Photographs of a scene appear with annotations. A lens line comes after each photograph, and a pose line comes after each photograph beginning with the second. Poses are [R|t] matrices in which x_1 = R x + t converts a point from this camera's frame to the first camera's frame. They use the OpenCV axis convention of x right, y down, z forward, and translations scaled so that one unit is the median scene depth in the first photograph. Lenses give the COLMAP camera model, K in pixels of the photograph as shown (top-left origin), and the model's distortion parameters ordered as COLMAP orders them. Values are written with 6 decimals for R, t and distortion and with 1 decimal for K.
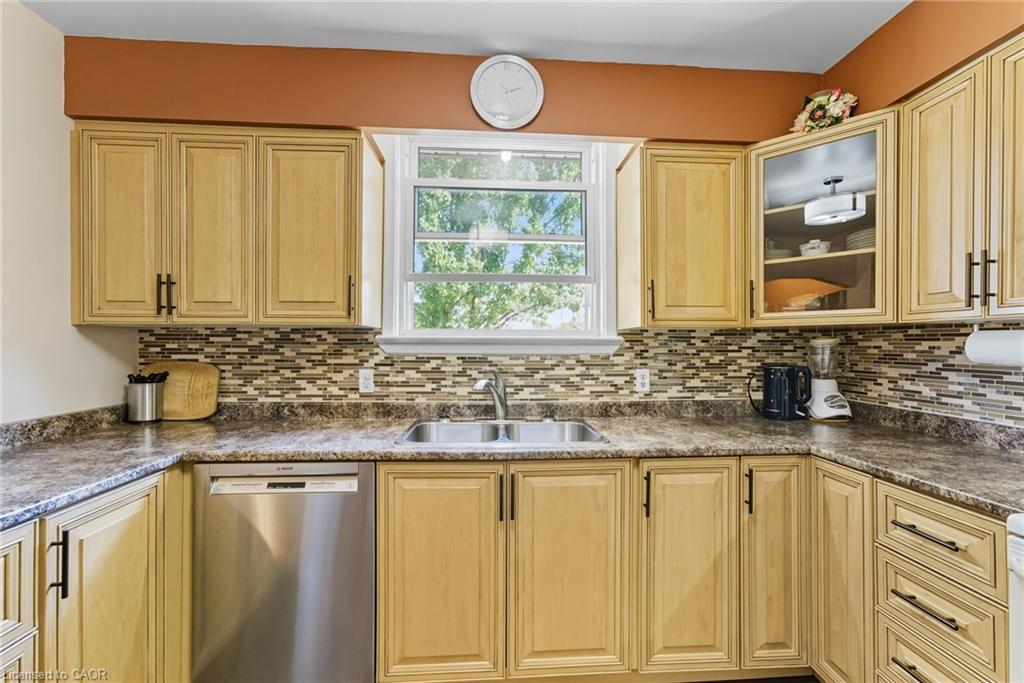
lens RADIAL K [[426.2, 0, 512.3], [0, 426.2, 343.9], [0, 0, 1]] dist [-0.037775, 0.025037]
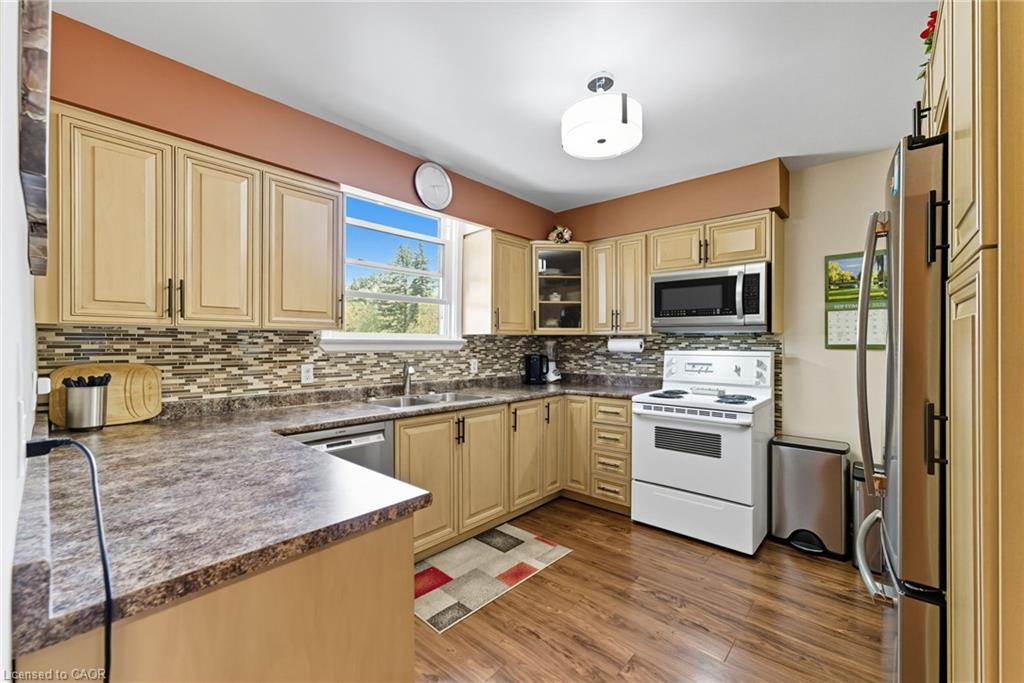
lens RADIAL K [[426.2, 0, 512.3], [0, 426.2, 343.9], [0, 0, 1]] dist [-0.037775, 0.025037]
pose [[0.708962, -0.001220, 0.705246, -0.798173], [-0.001946, 0.999991, 0.003686, -0.006004], [-0.705244, -0.003986, 0.708953, -0.297194]]
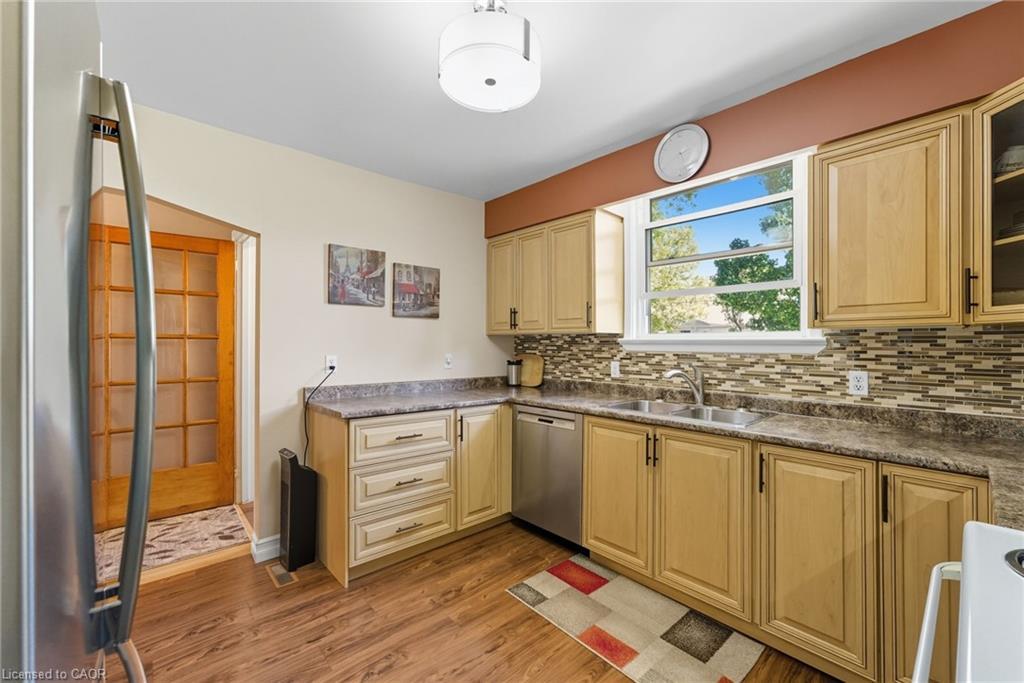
lens RADIAL K [[427.3, 0, 515.2], [0, 427.3, 342.5], [0, 0, 1]] dist [-0.062426, 0.062749]
pose [[0.632596, -0.002318, -0.774478, 0.581617], [-0.001994, 0.999987, -0.004622, 0.001530], [0.774479, 0.004468, 0.632584, -0.198297]]
